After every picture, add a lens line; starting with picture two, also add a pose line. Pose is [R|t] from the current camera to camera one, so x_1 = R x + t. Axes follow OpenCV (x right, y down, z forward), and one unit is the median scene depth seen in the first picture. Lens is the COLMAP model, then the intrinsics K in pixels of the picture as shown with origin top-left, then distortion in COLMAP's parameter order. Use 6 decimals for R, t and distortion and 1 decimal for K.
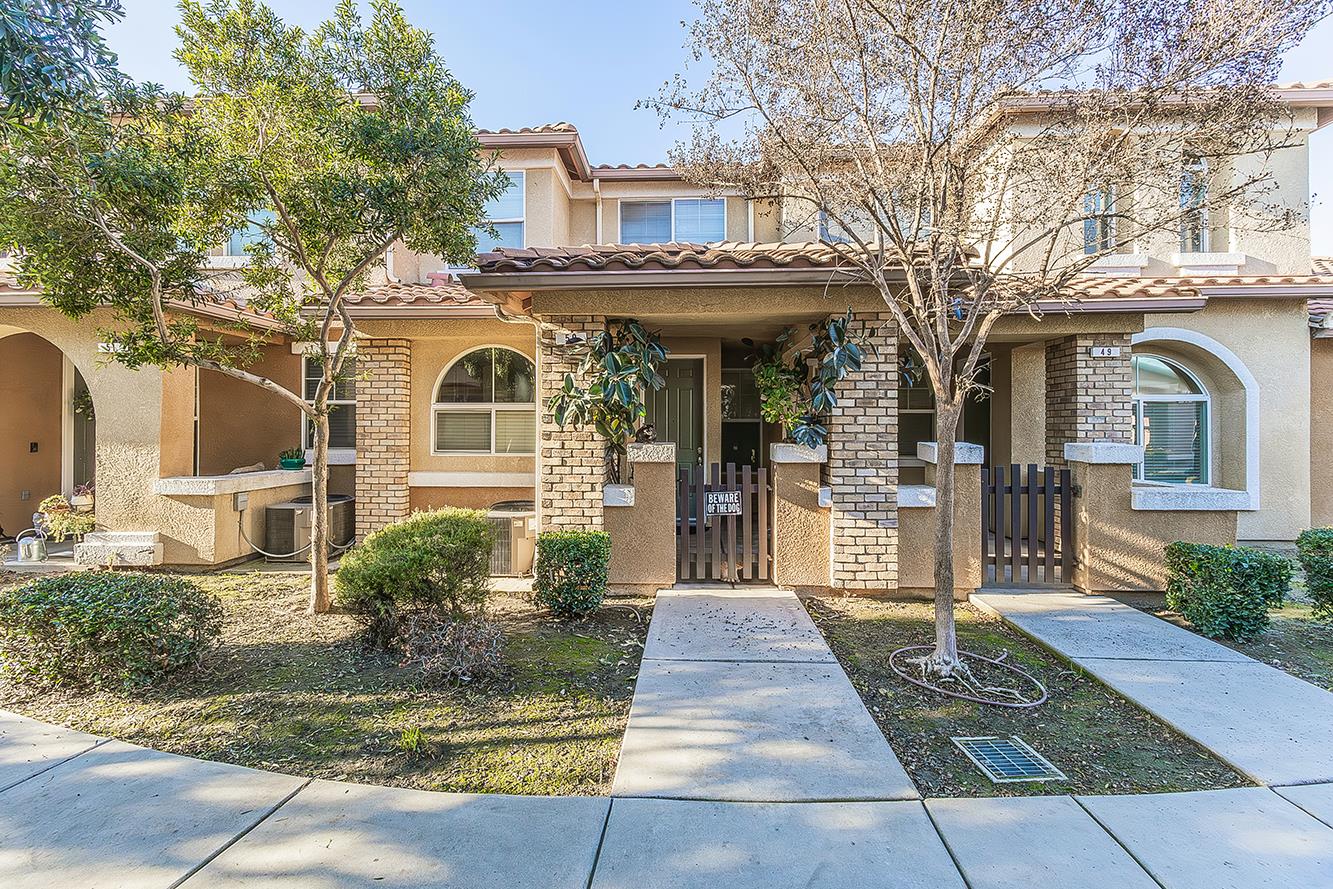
lens RADIAL K [[557.2, 0, 666.6], [0, 557.2, 432.9], [0, 0, 1]] dist [0.006326, -0.000782]
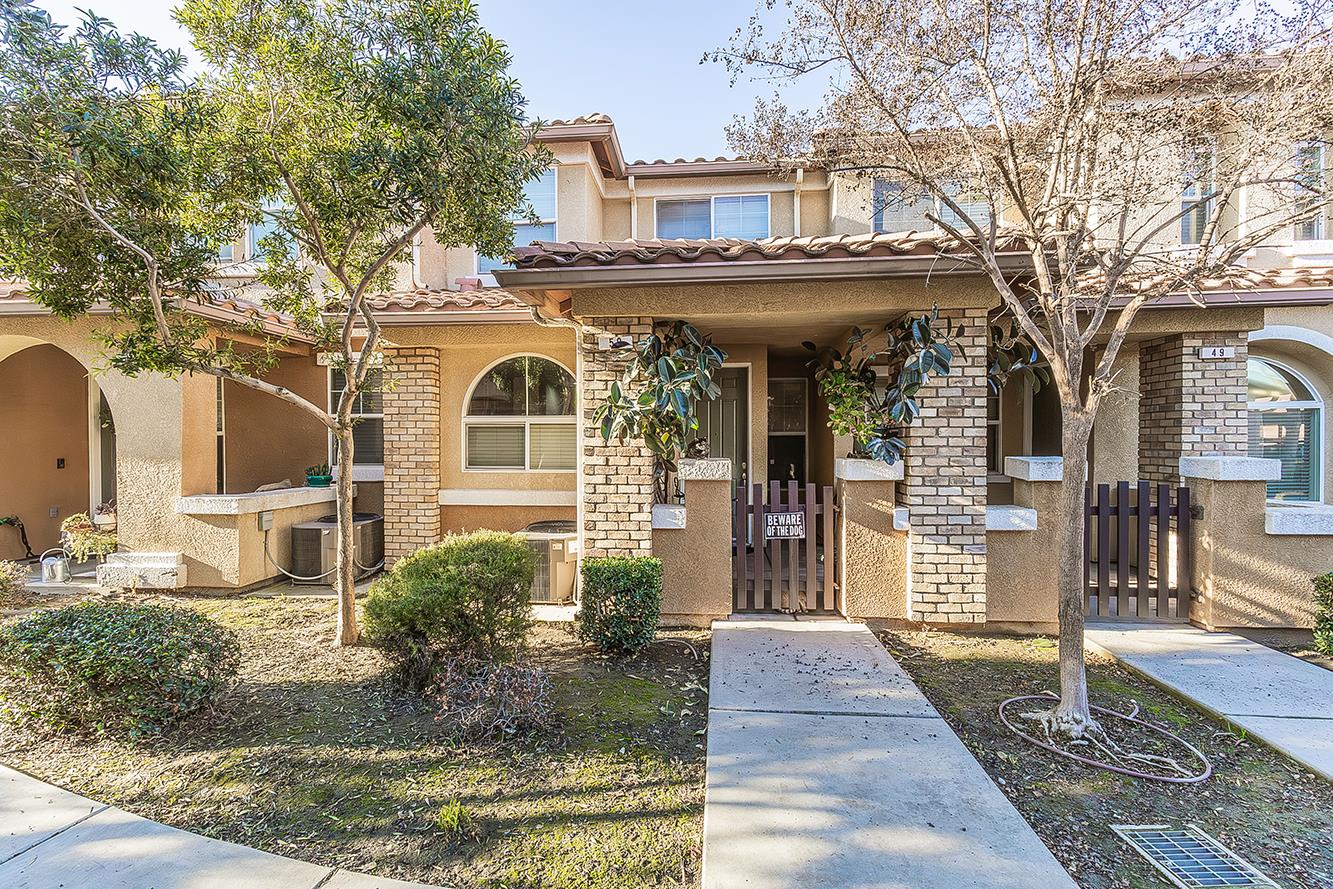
lens RADIAL K [[557.2, 0, 665.9], [0, 557.2, 455.8], [0, 0, 1]] dist [0.006326, -0.000782]
pose [[0.999174, -0.002976, -0.040523, -0.061851], [0.003661, 0.999852, 0.016826, -0.001516], [0.040467, -0.016960, 0.999037, 0.114703]]
